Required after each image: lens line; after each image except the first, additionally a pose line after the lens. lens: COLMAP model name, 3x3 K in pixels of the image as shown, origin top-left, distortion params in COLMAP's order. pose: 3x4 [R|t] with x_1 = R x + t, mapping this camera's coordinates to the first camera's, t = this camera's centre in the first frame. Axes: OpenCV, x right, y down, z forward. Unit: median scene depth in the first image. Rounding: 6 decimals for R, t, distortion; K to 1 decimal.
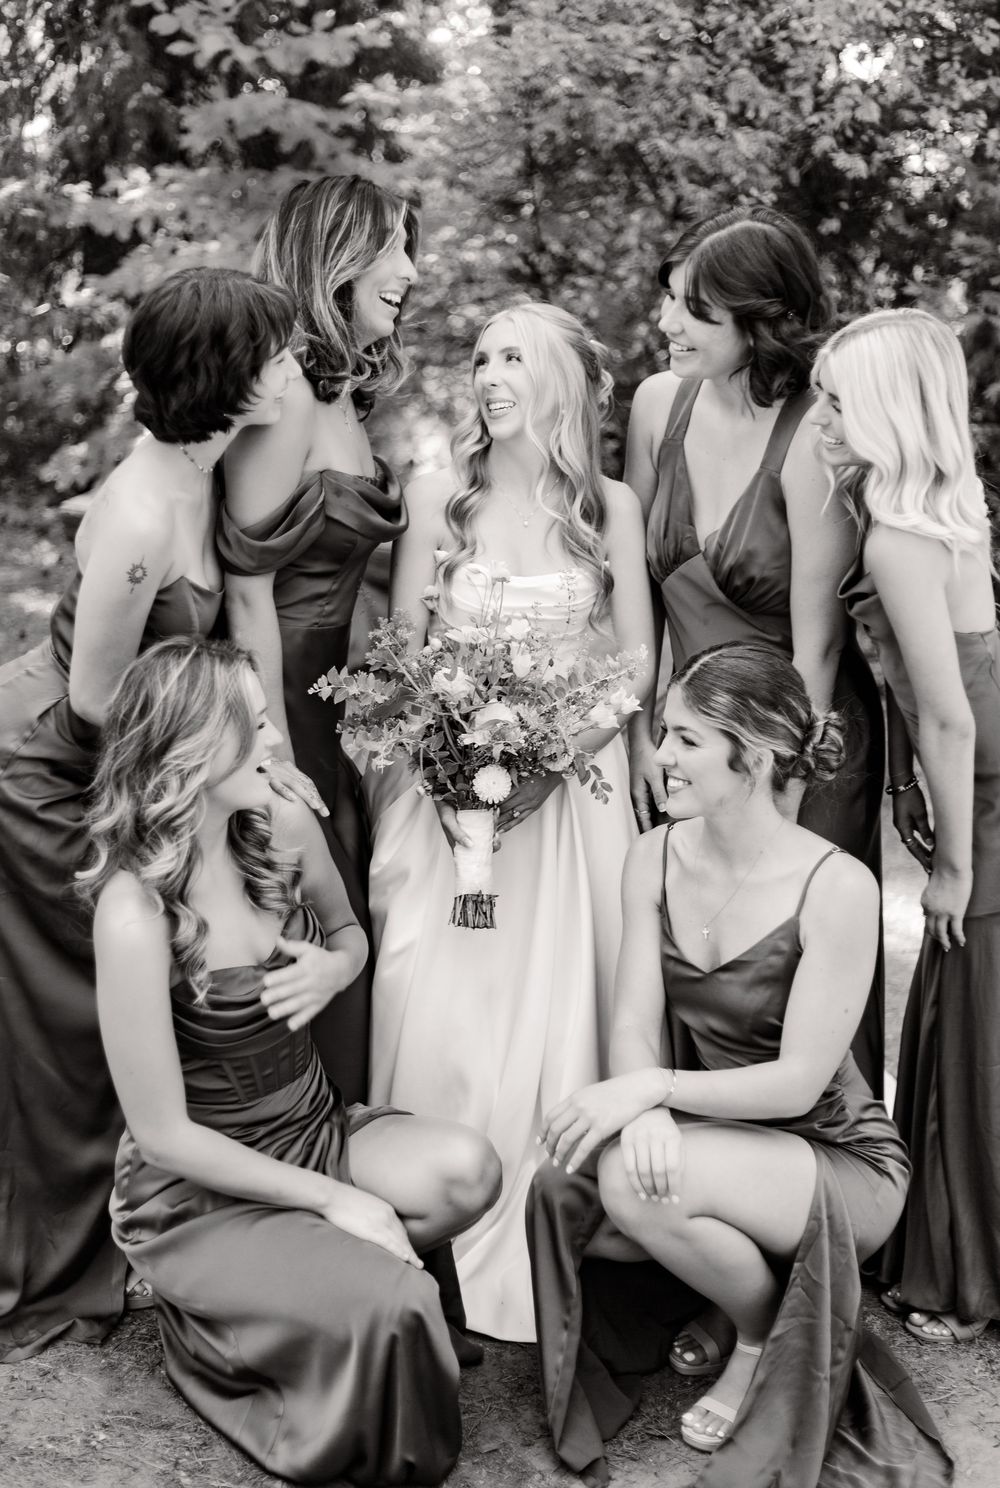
lens RADIAL K [[2674.1, 0, 522.2], [0, 2674.1, 743.5], [0, 0, 1]] dist [-0.016419, 0.060714]
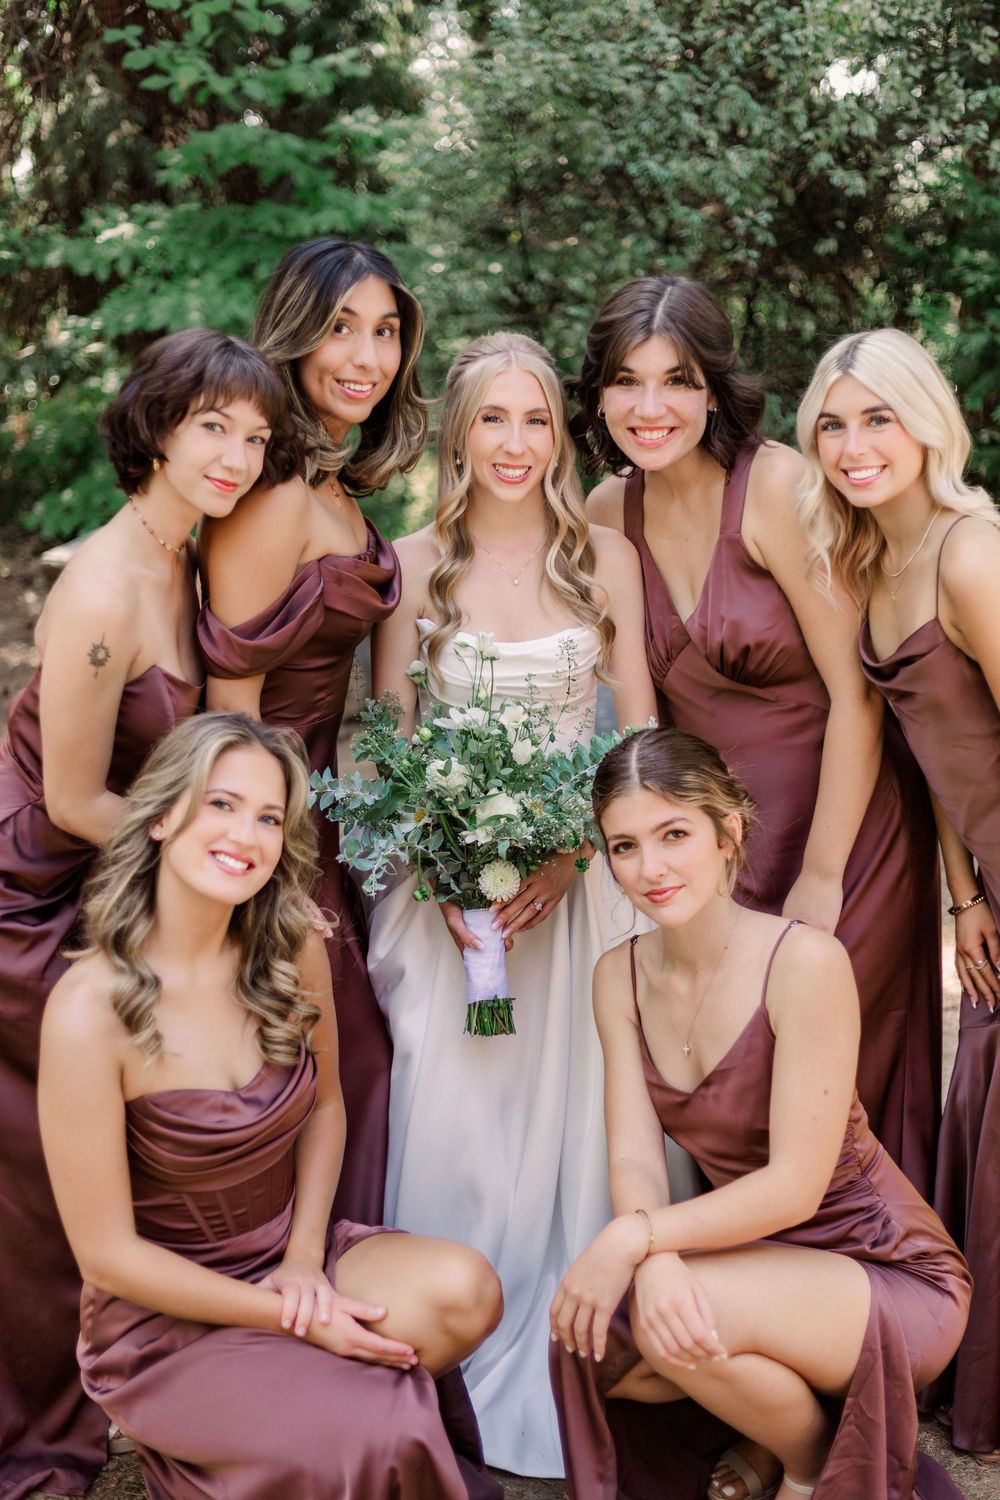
lens RADIAL K [[2310.5, 0, 500.0], [0, 2310.5, 750.0], [0, 0, 1]] dist [0.005408, -0.016632]
pose [[0.999646, -0.026054, -0.005368, -0.003691], [0.026158, 0.999450, 0.020359, -0.031000], [0.004835, -0.020492, 0.999778, 0.157004]]
